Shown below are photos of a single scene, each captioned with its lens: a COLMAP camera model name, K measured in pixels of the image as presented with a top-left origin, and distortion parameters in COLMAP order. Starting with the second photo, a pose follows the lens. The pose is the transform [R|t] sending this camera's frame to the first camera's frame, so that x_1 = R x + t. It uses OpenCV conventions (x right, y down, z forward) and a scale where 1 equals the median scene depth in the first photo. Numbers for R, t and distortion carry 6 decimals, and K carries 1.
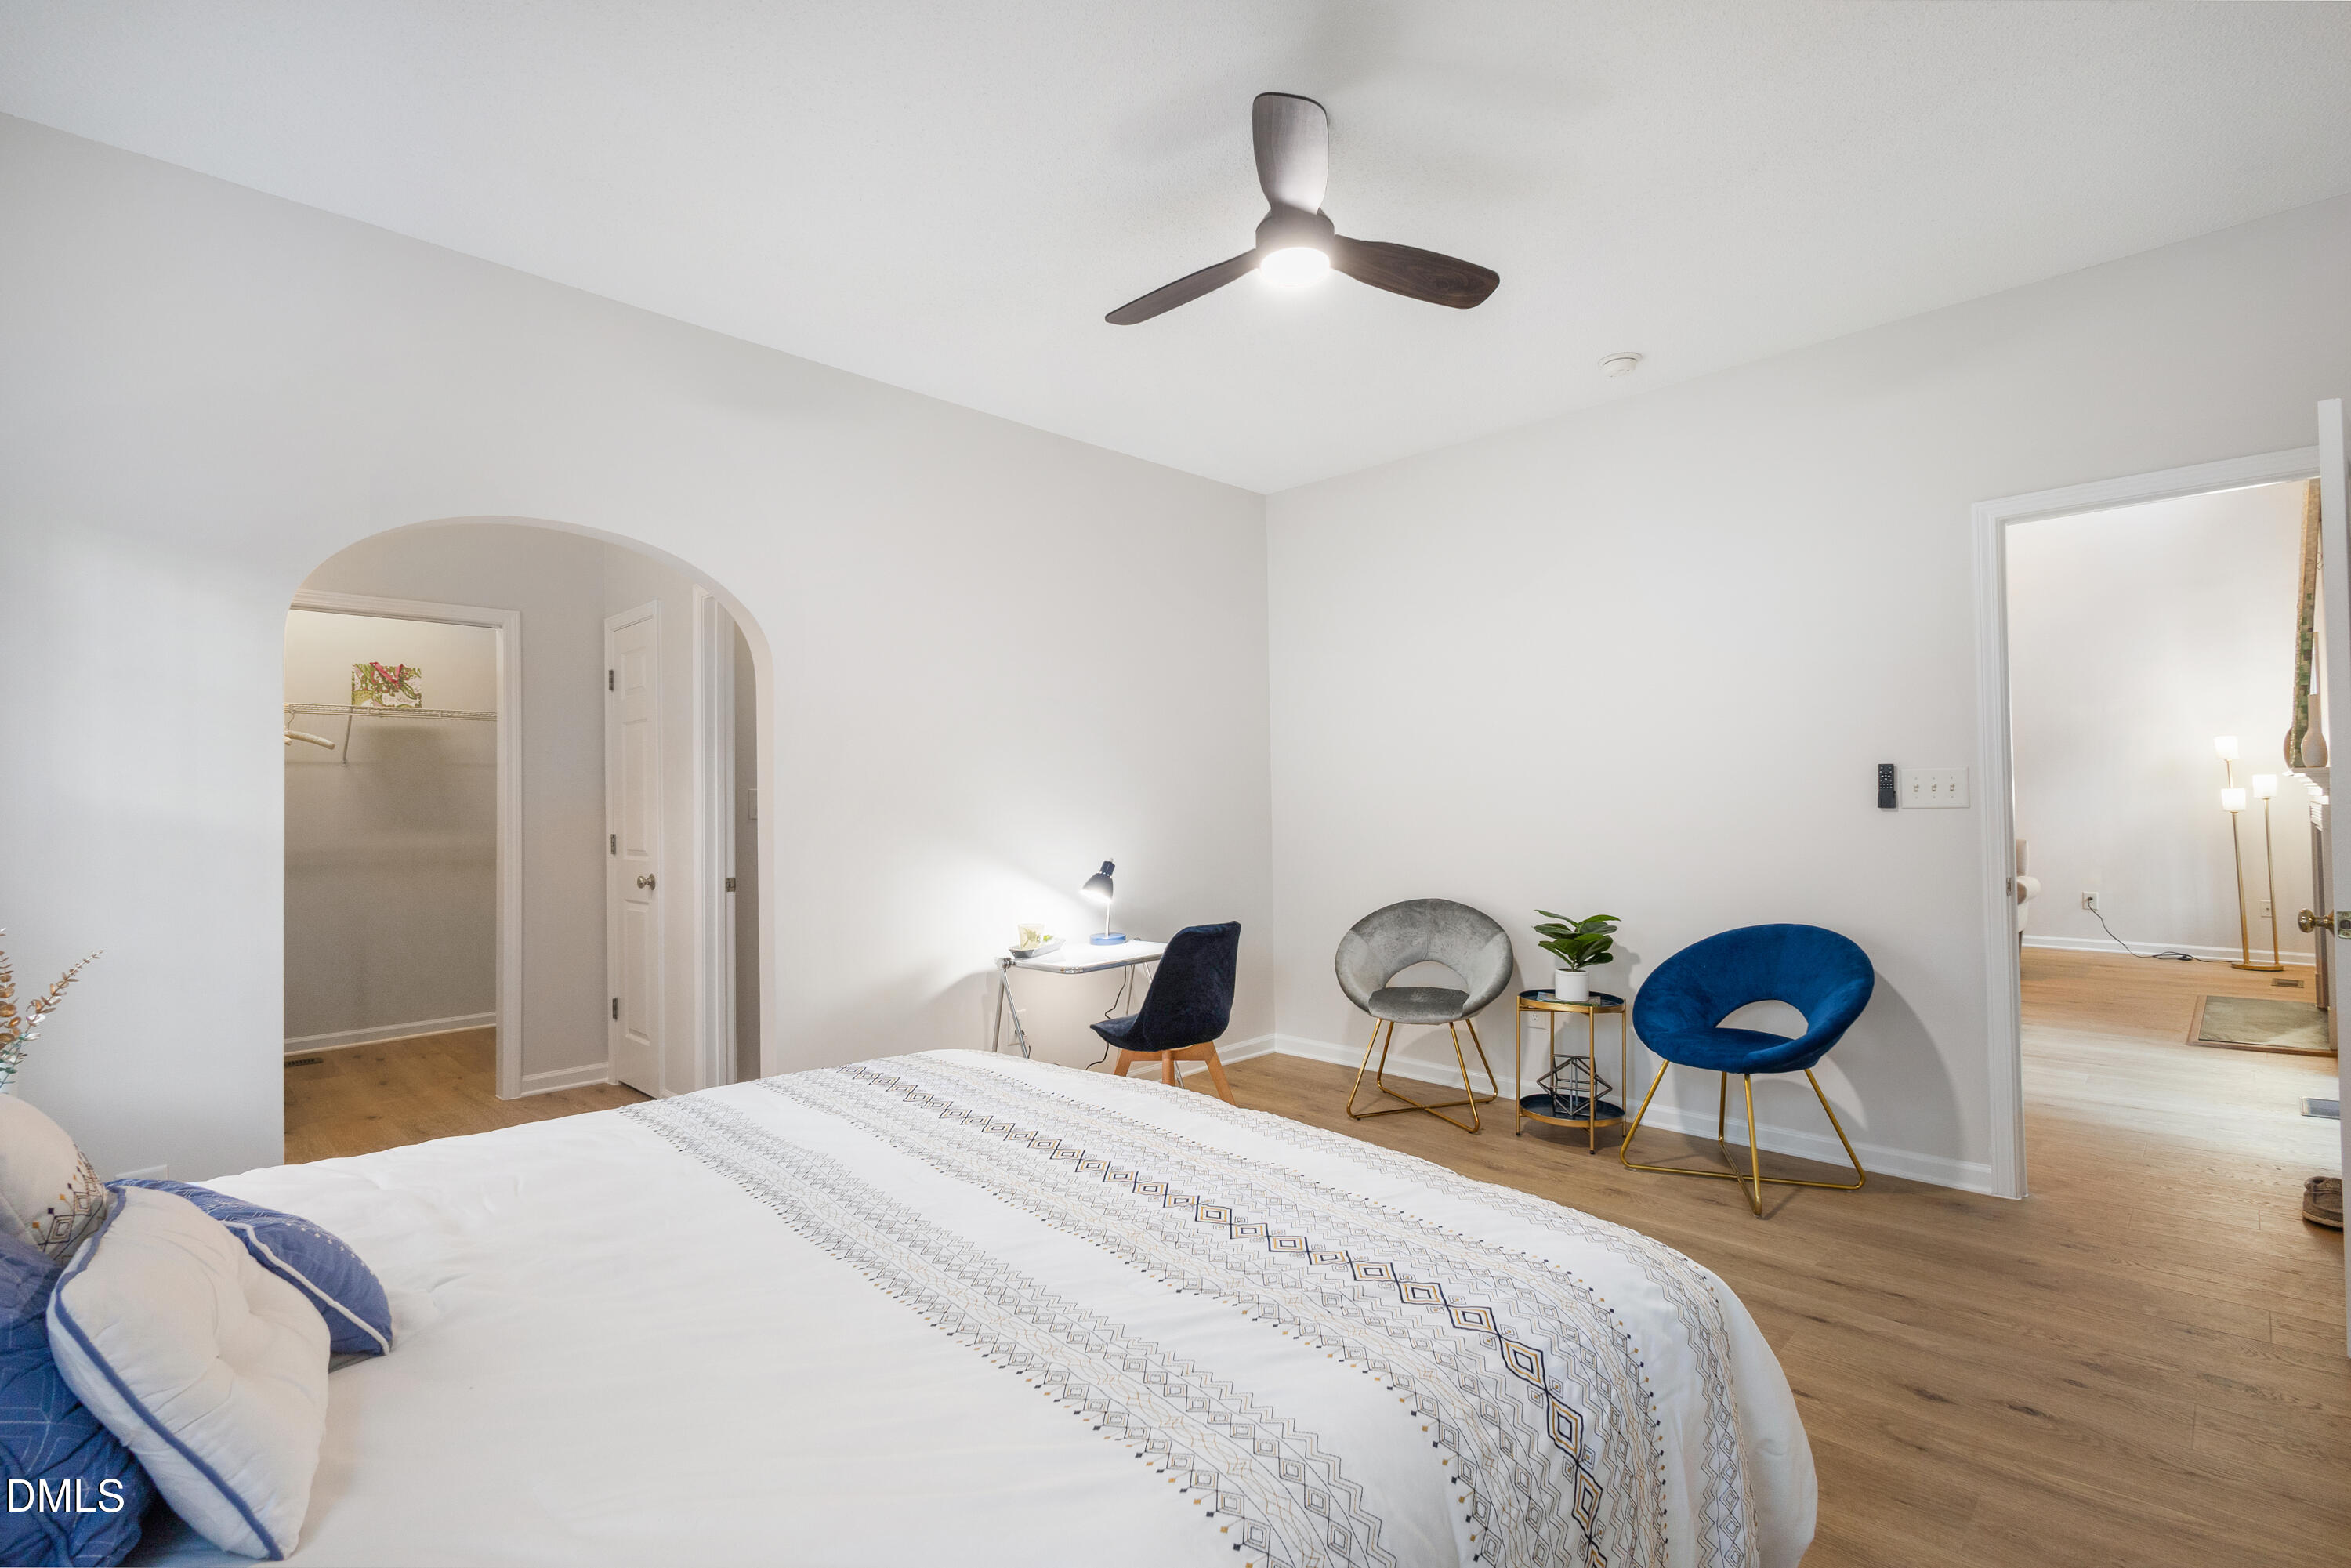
lens RADIAL K [[1104.8, 0, 1171.2], [0, 1104.8, 782.6], [0, 0, 1]] dist [0.009981, -0.000760]
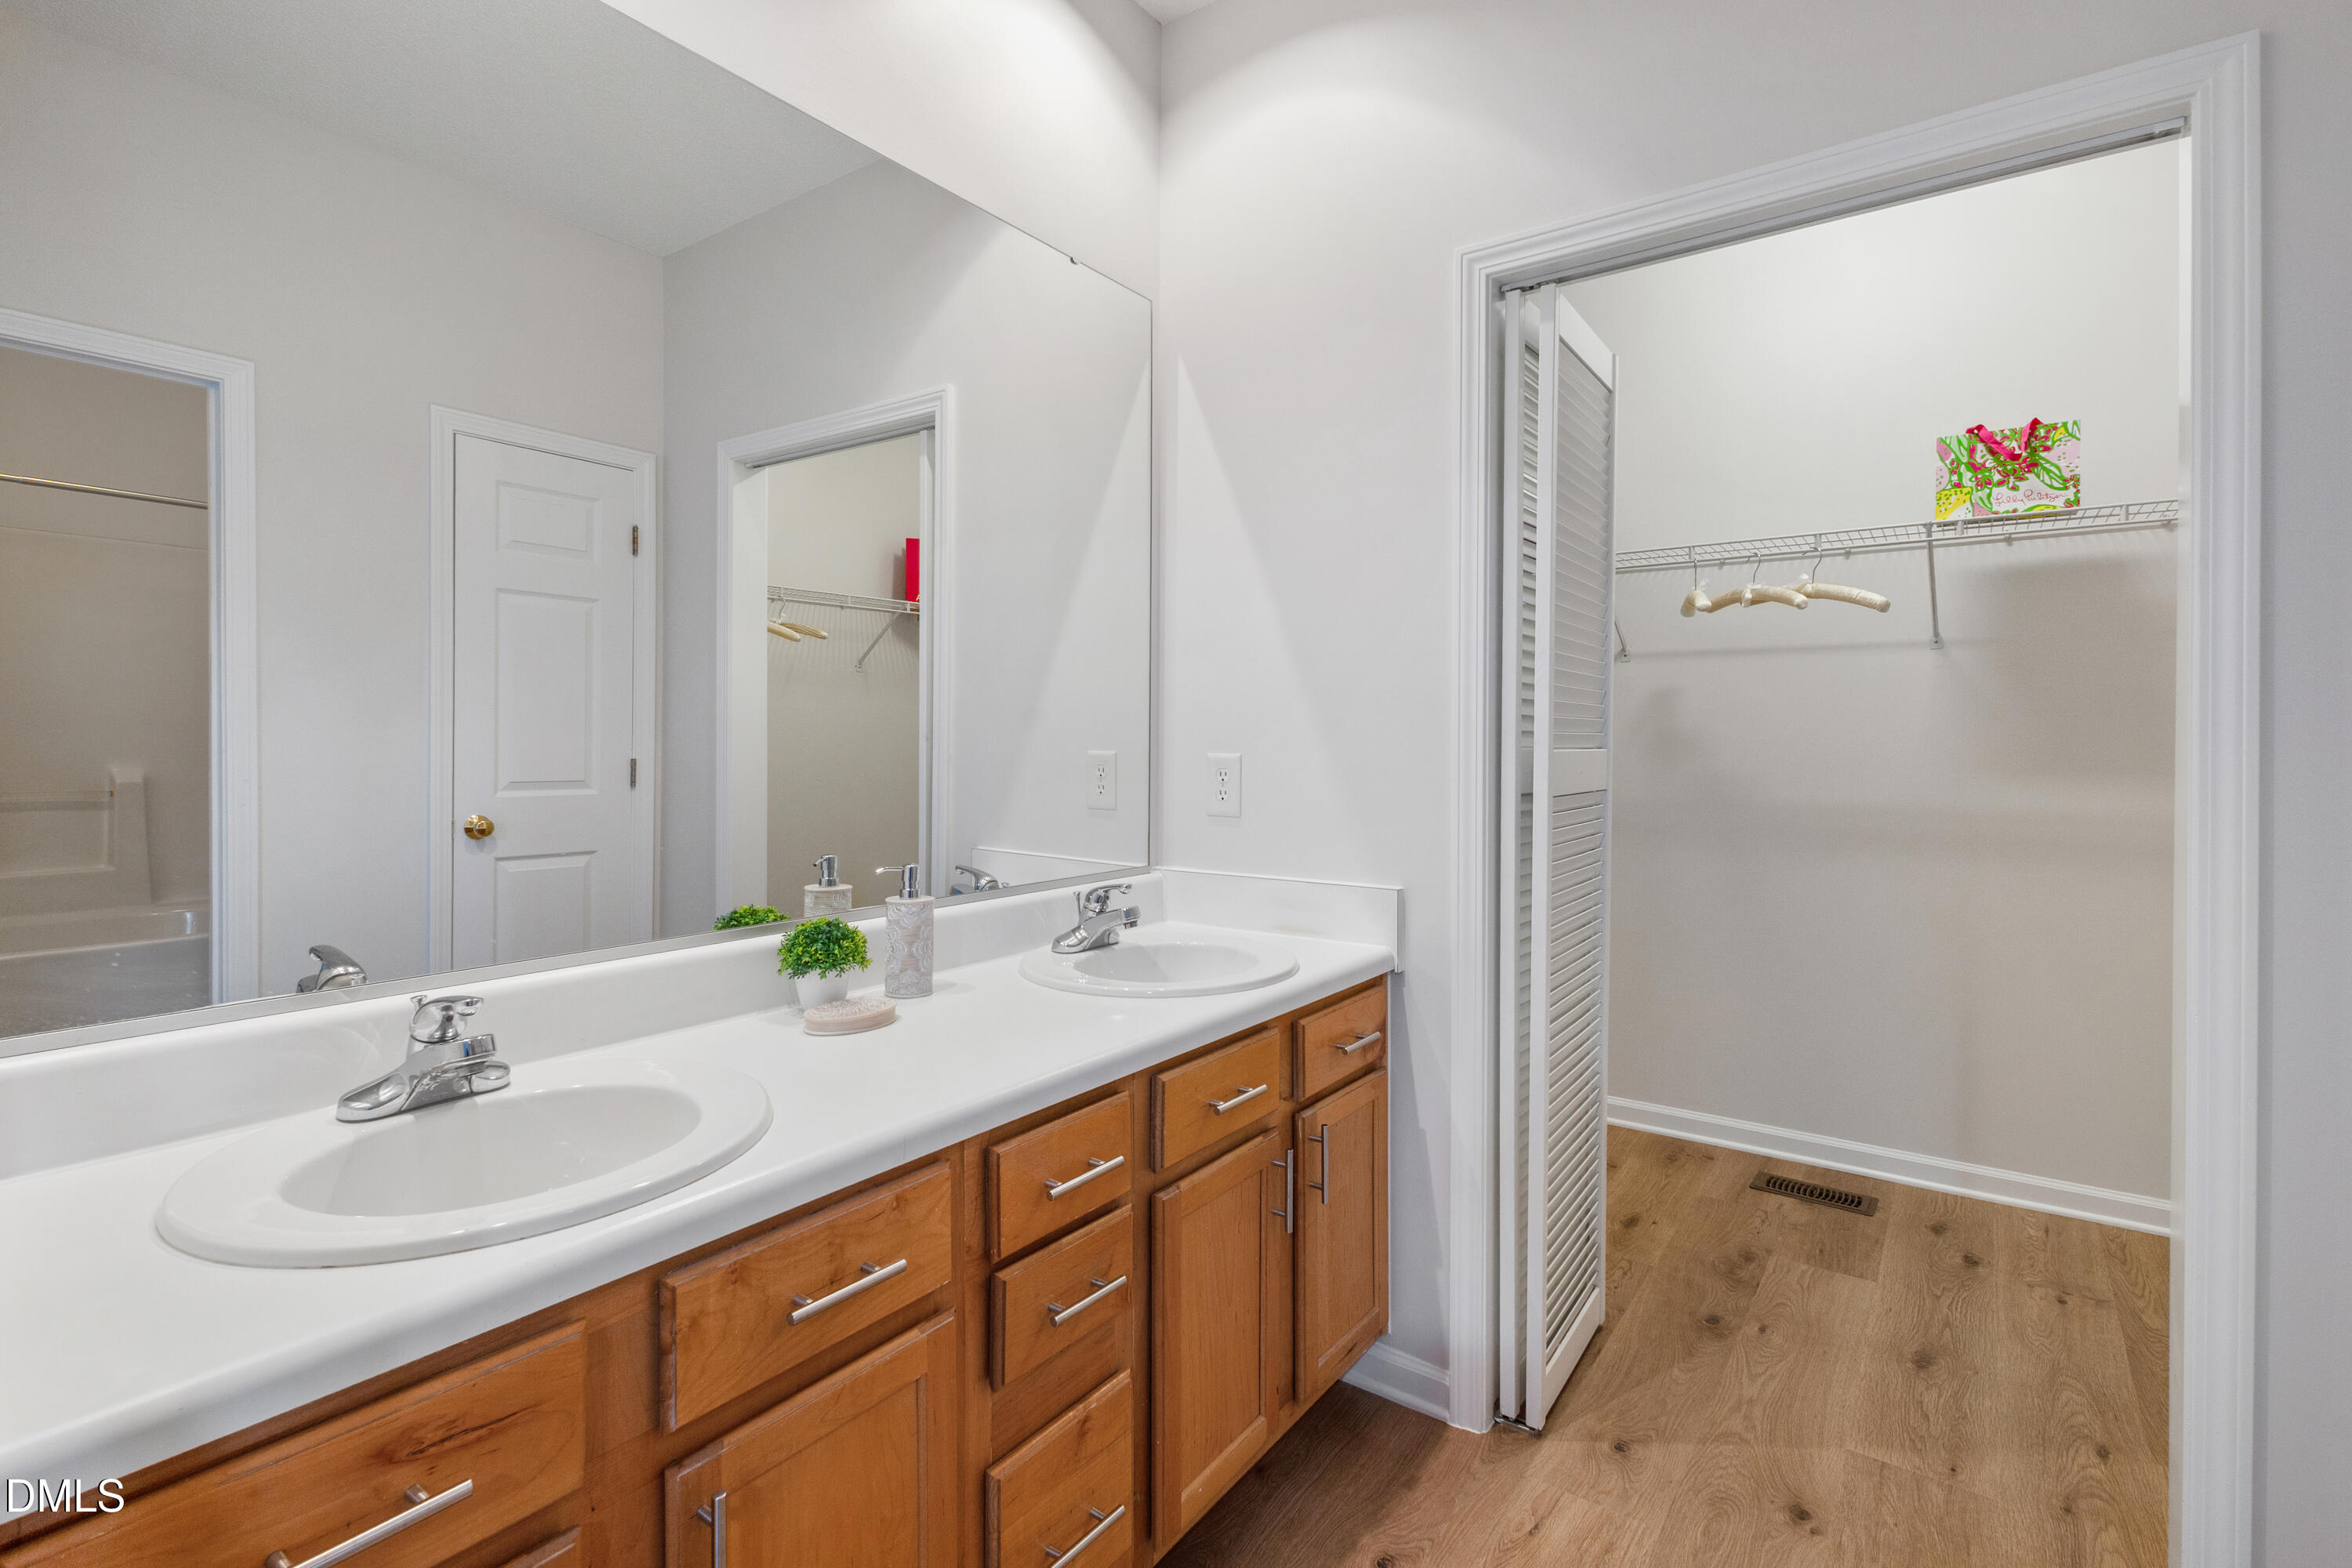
lens RADIAL K [[1105.3, 0, 1187.5], [0, 1105.3, 757.5], [0, 0, 1]] dist [0.009981, -0.000760]
pose [[0.173091, 0.013549, -0.984813, -0.292218], [0.002066, 0.999898, 0.014120, 0.029374], [0.984904, -0.004479, 0.173045, 0.569122]]
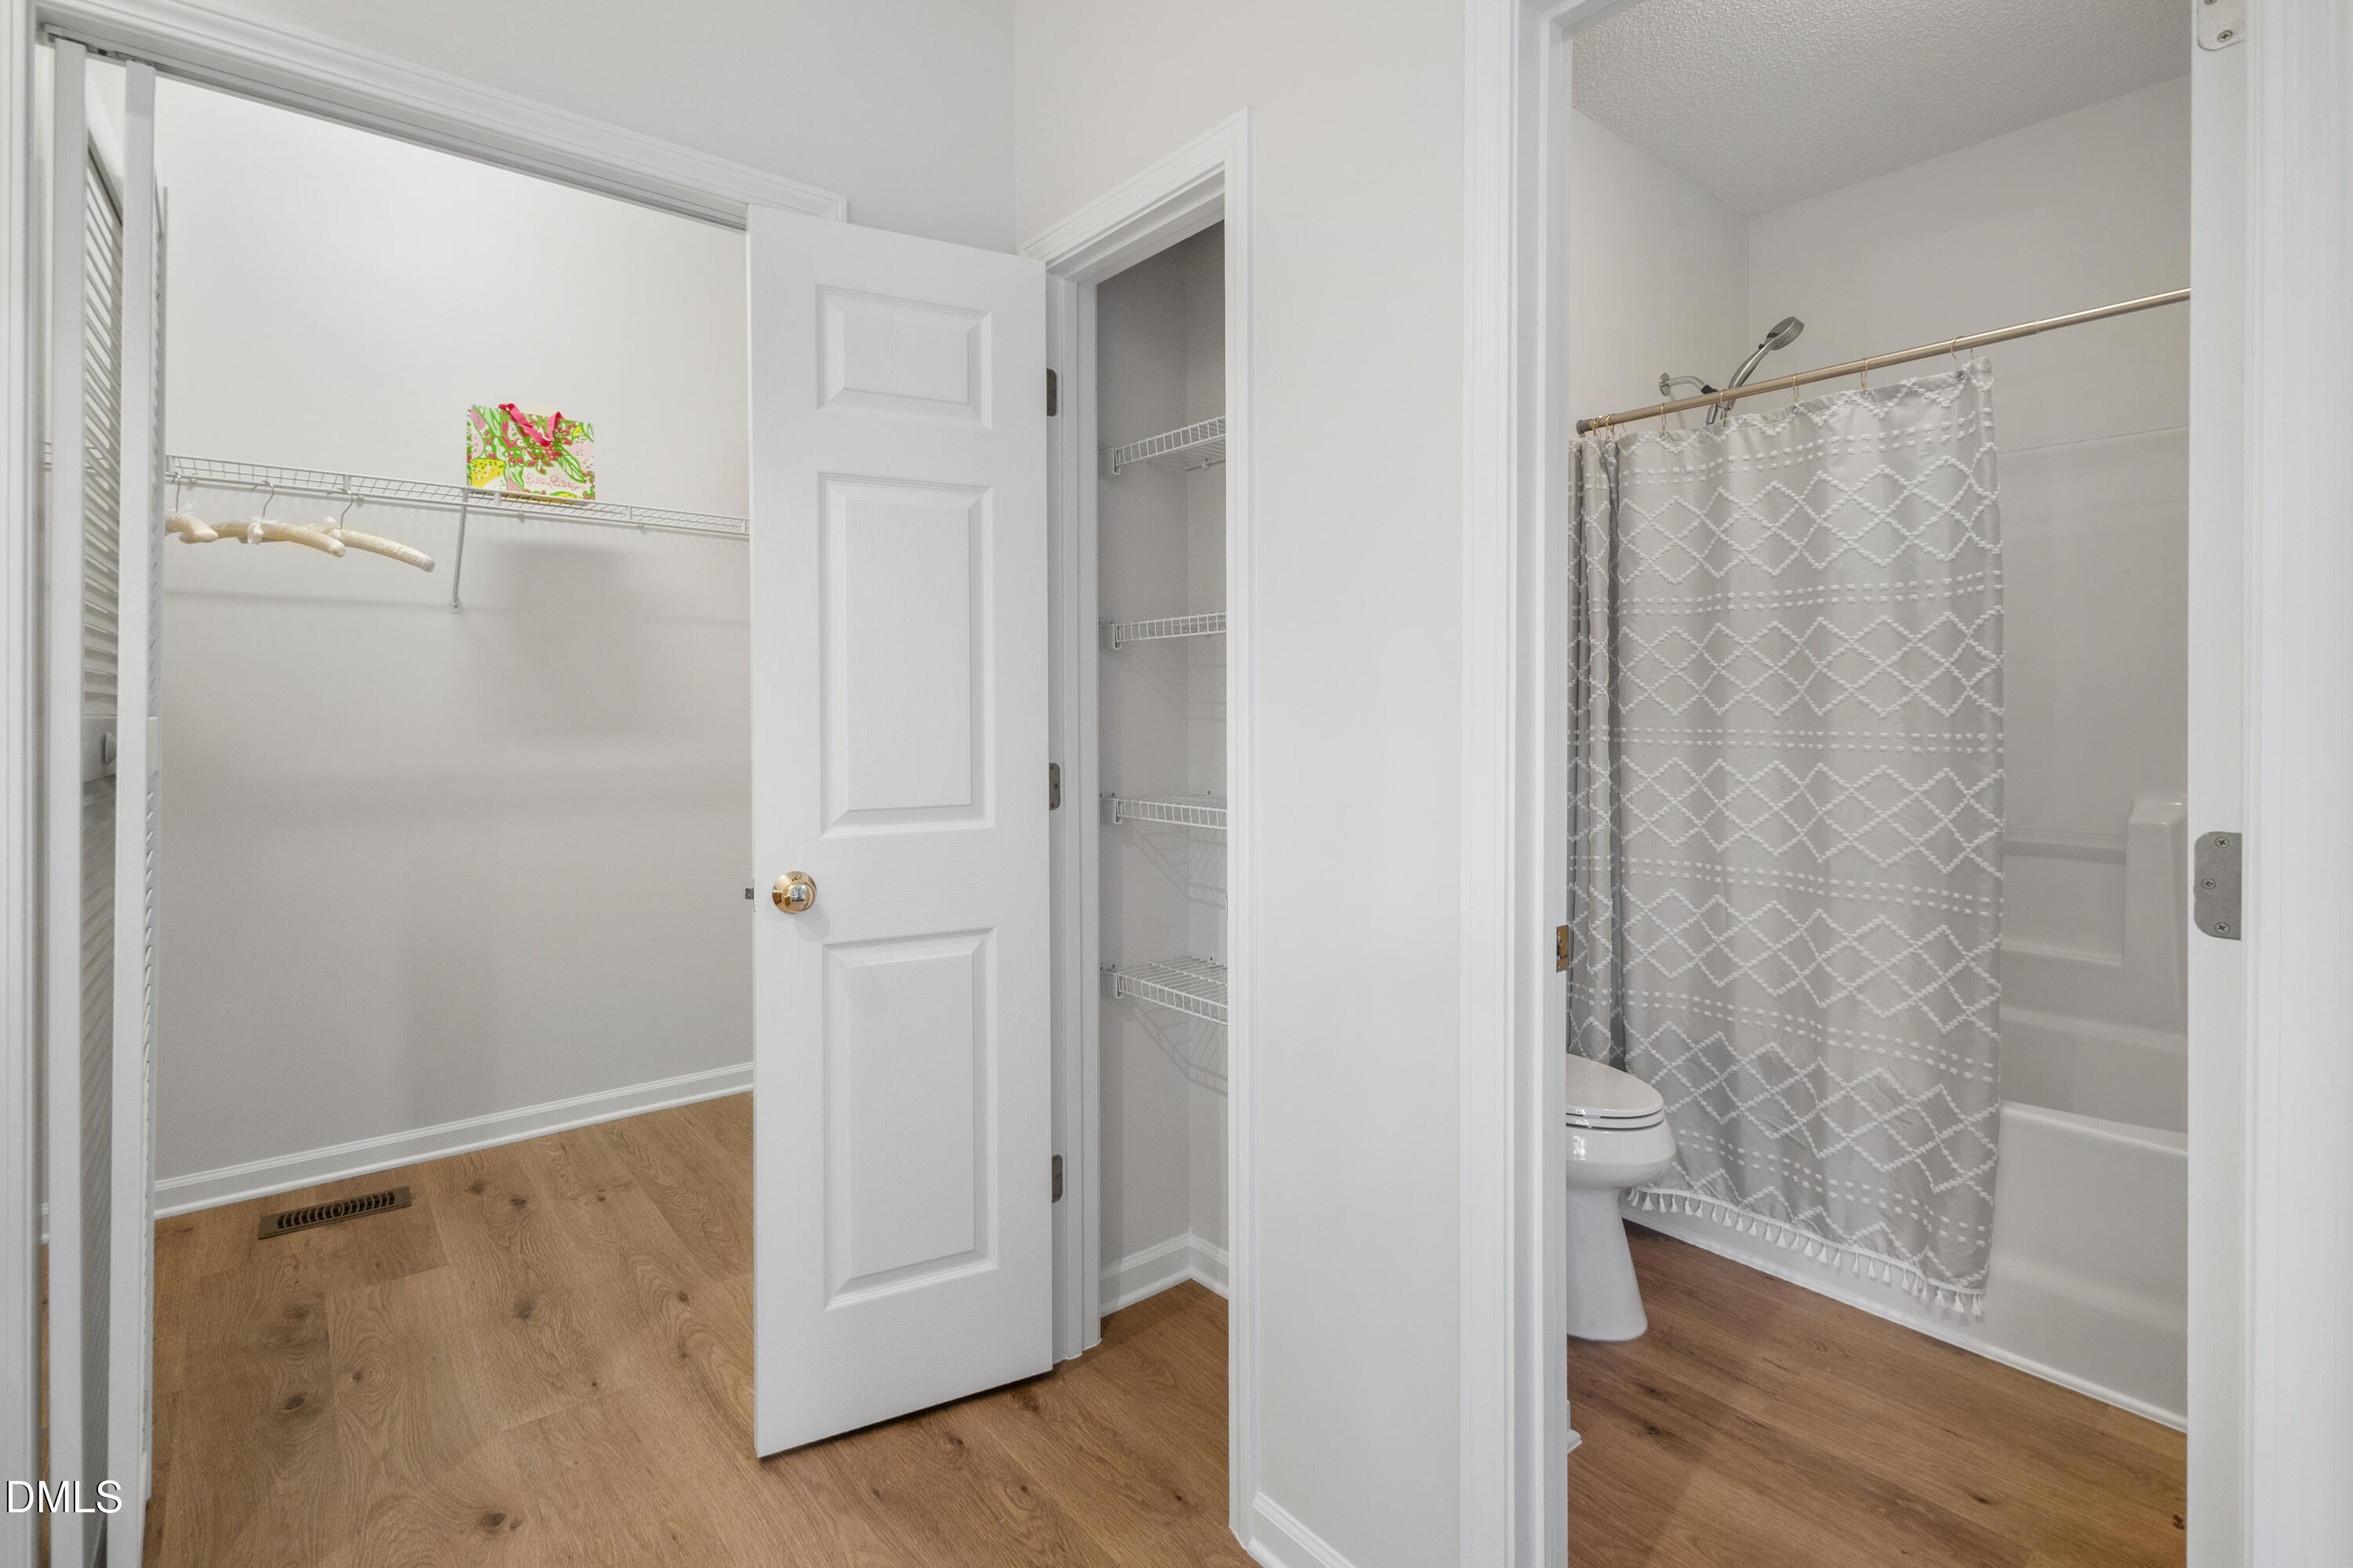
lens RADIAL K [[1105.9, 0, 1194.9], [0, 1105.9, 709.0], [0, 0, 1]] dist [0.009981, -0.000760]
pose [[0.996976, 0.000409, -0.077714, -0.359787], [0.000091, 0.999979, 0.006436, 0.028431], [0.077715, -0.006423, 0.996955, 0.509950]]
